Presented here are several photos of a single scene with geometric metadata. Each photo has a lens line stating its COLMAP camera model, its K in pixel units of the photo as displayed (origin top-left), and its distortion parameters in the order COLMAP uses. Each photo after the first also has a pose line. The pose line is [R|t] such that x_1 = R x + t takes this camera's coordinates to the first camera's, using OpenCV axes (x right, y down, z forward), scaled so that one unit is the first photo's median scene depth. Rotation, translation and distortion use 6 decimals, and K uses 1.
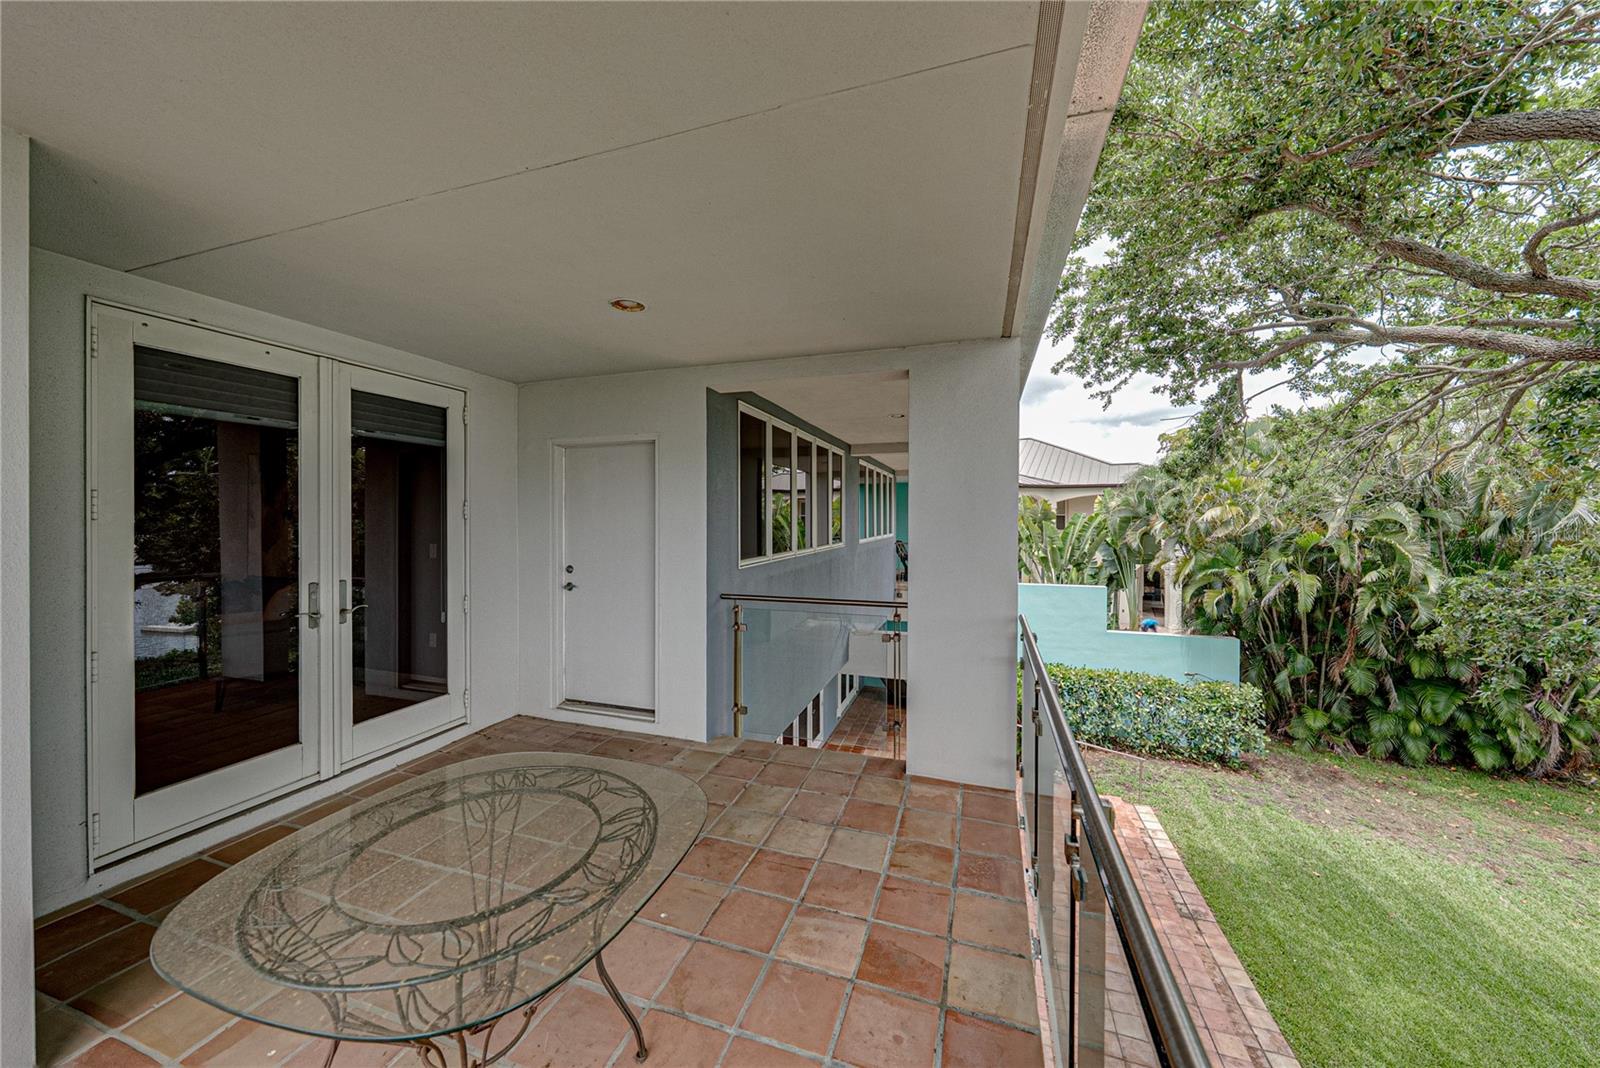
lens RADIAL K [[548.6, 0, 803.4], [0, 548.6, 527.7], [0, 0, 1]] dist [0.000545, 0.000421]
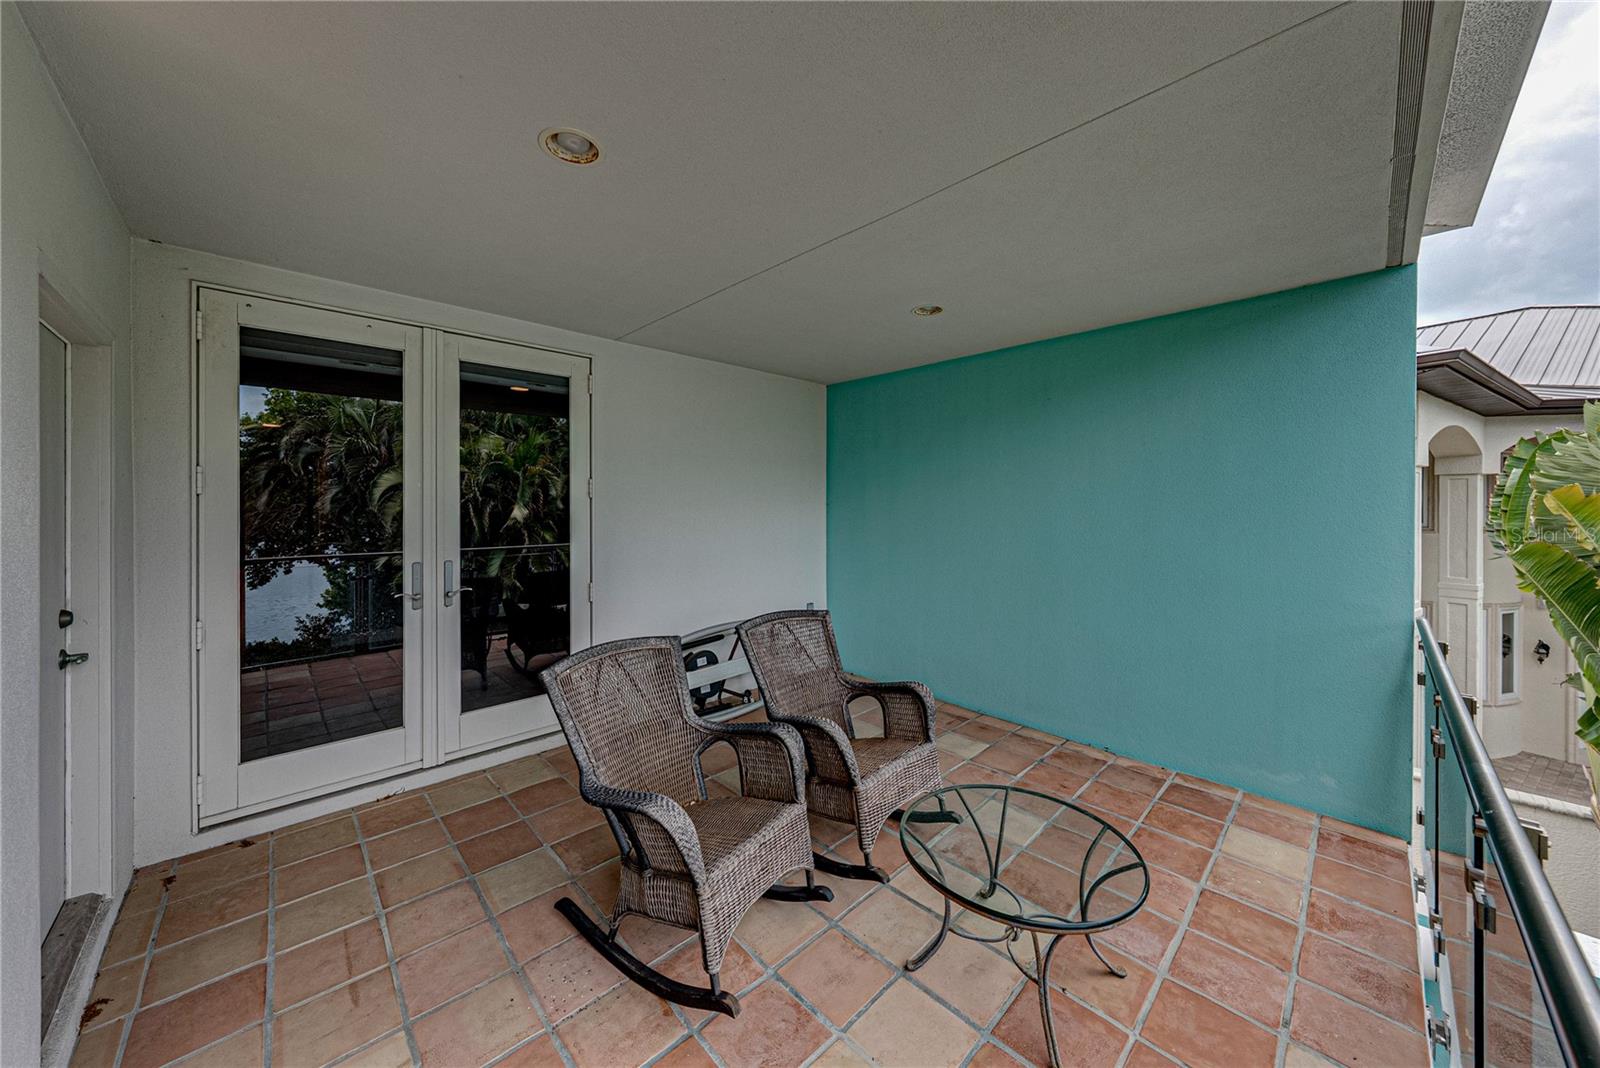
lens RADIAL K [[552.4, 0, 801.4], [0, 552.4, 511.0], [0, 0, 1]] dist [-0.012305, 0.000014]
pose [[0.890103, 0.015005, -0.455513, 0.144880], [-0.014355, 0.999885, 0.004886, -0.005388], [0.455534, 0.002190, 0.890216, 0.440229]]
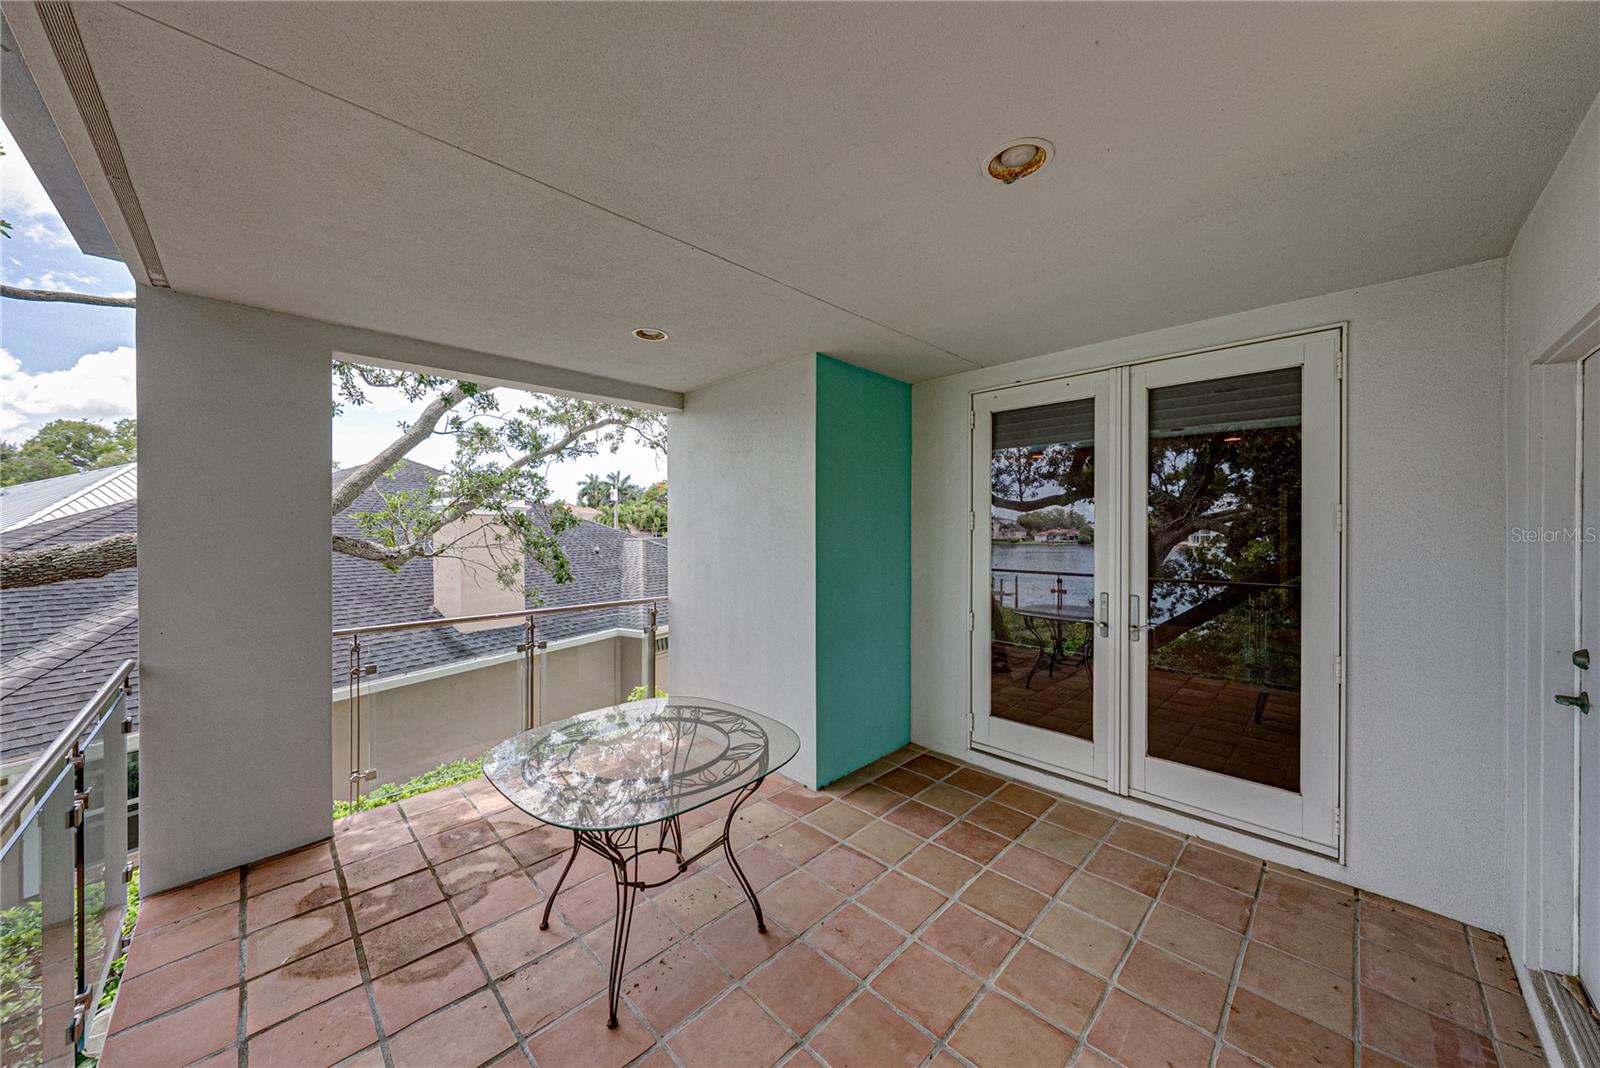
lens RADIAL K [[548.6, 0, 803.4], [0, 548.6, 527.7], [0, 0, 1]] dist [0.000545, 0.000421]
pose [[-0.444426, 0.004628, -0.895804, 0.267479], [-0.014862, 0.999811, 0.012538, -0.024513], [0.895692, 0.018886, -0.444273, 0.932024]]
